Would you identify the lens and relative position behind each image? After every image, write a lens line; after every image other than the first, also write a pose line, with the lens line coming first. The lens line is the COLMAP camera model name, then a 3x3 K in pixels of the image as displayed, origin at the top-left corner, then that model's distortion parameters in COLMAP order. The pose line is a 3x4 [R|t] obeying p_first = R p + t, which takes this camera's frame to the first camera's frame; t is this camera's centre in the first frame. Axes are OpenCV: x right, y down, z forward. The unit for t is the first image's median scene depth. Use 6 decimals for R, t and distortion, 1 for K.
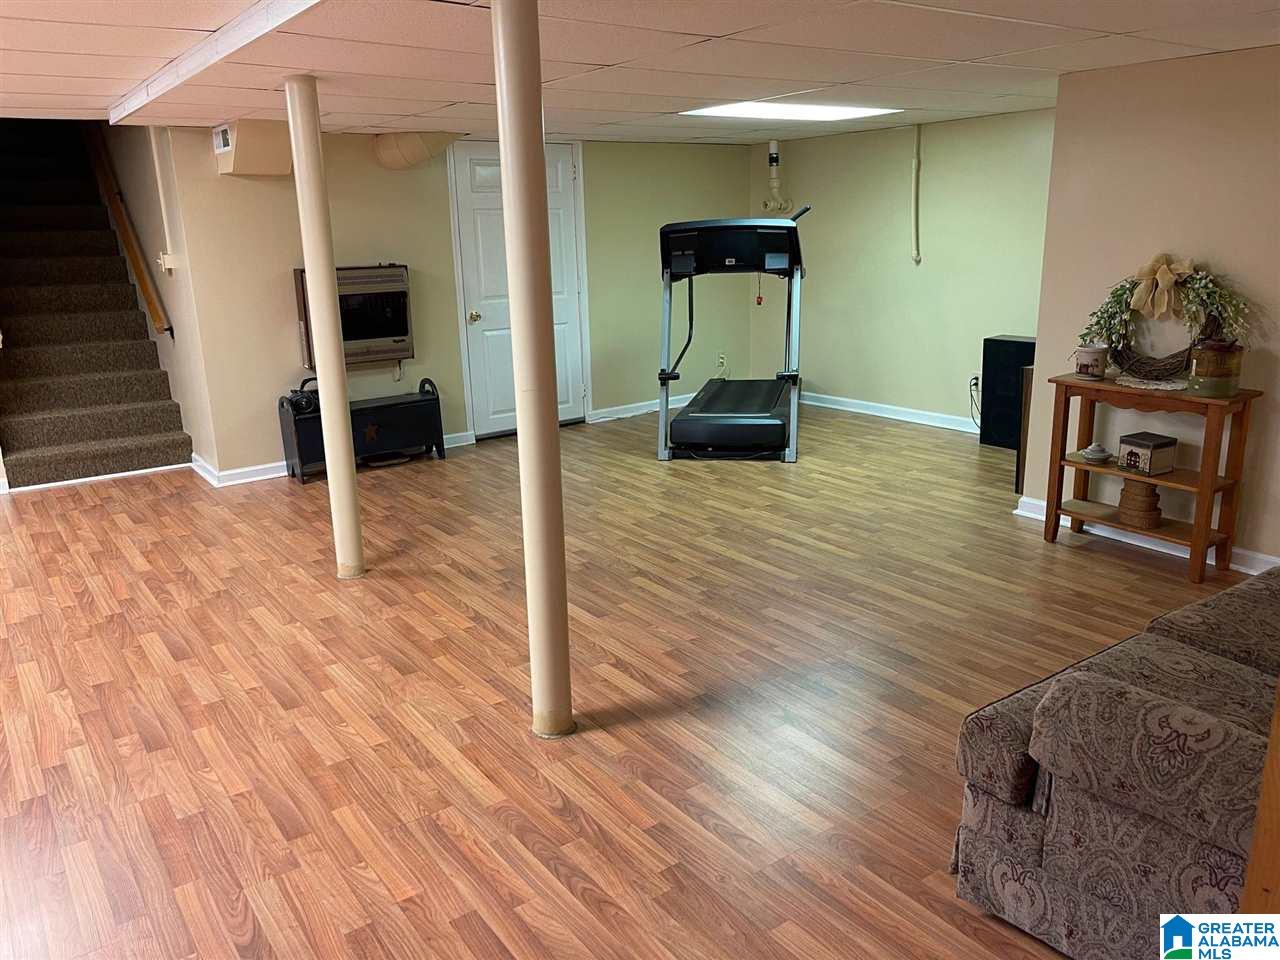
lens RADIAL K [[969.5, 0, 637.8], [0, 969.5, 475.5], [0, 0, 1]] dist [0.066060, -0.076631]
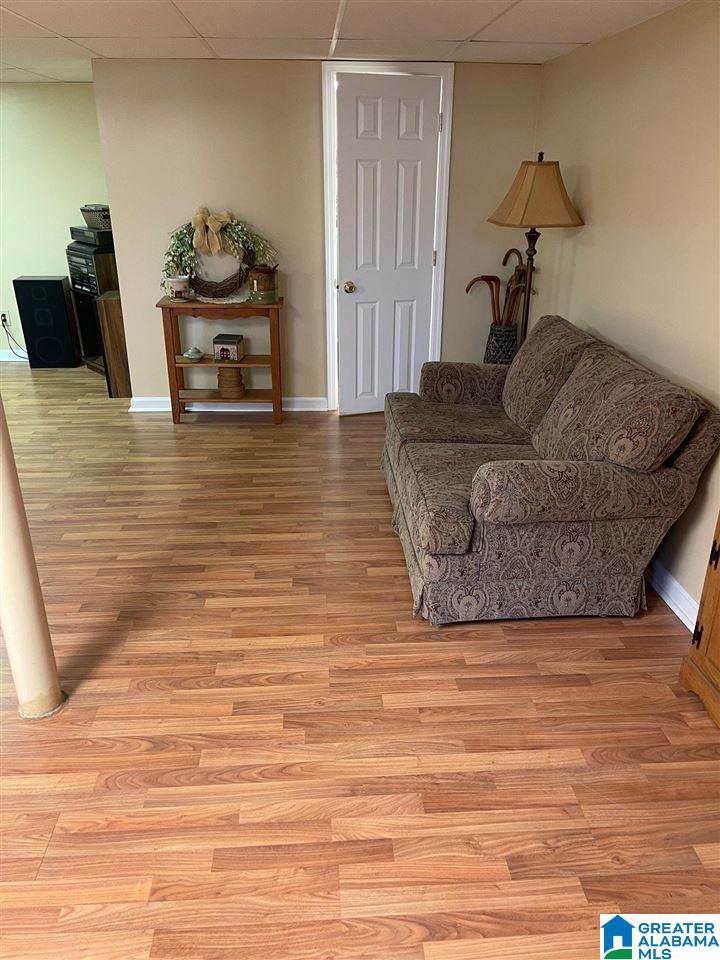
lens RADIAL K [[727.1, 0, 367.9], [0, 727.1, 483.0], [0, 0, 1]] dist [0.066060, -0.076631]
pose [[0.527905, -0.306651, 0.792011, -0.332258], [0.194933, 0.951395, 0.238431, -0.054515], [-0.826630, 0.028520, 0.562022, 0.222141]]
